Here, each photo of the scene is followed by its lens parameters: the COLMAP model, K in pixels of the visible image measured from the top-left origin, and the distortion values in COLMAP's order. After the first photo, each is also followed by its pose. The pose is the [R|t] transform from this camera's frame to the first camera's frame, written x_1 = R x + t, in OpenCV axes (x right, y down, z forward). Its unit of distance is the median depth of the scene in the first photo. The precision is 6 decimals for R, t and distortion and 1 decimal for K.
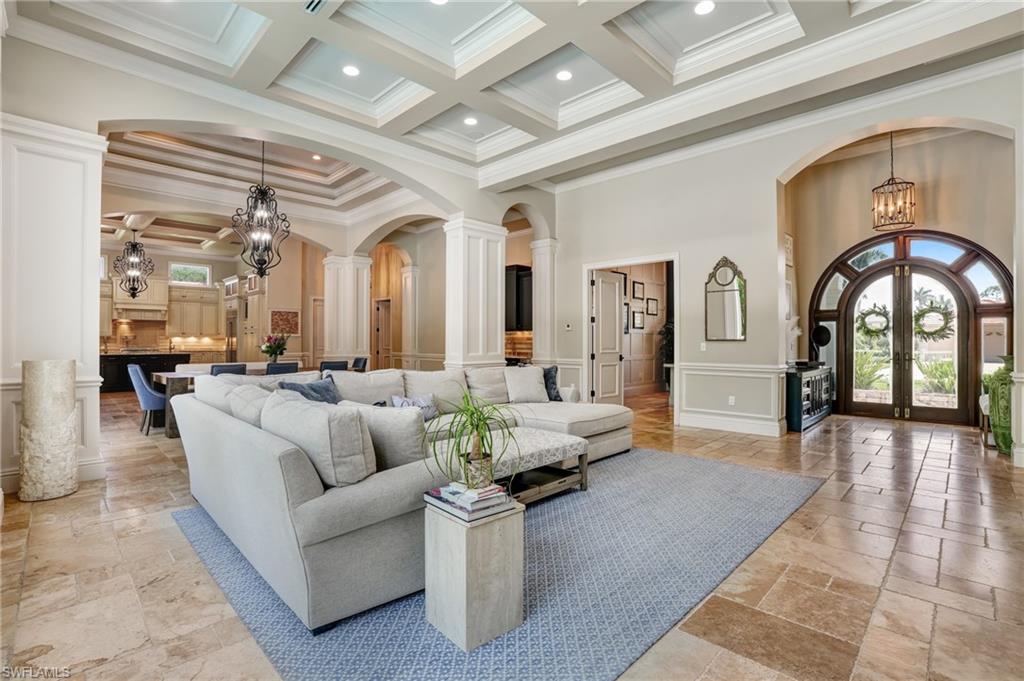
lens RADIAL K [[474.5, 0, 506.7], [0, 474.5, 338.0], [0, 0, 1]] dist [-0.055175, 0.012378]
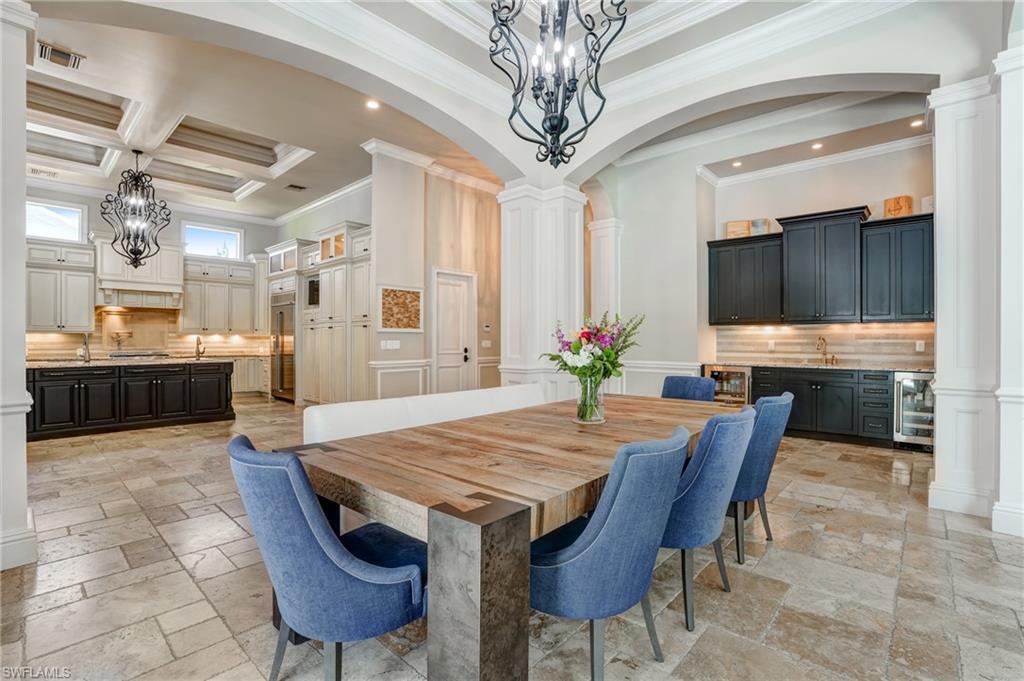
lens RADIAL K [[474.5, 0, 510.7], [0, 474.5, 338.2], [0, 0, 1]] dist [-0.055175, 0.012378]
pose [[0.999130, -0.001982, 0.041667, -0.307585], [0.001700, 0.999975, 0.006819, -0.000448], [-0.041680, -0.006743, 0.999108, 0.338739]]
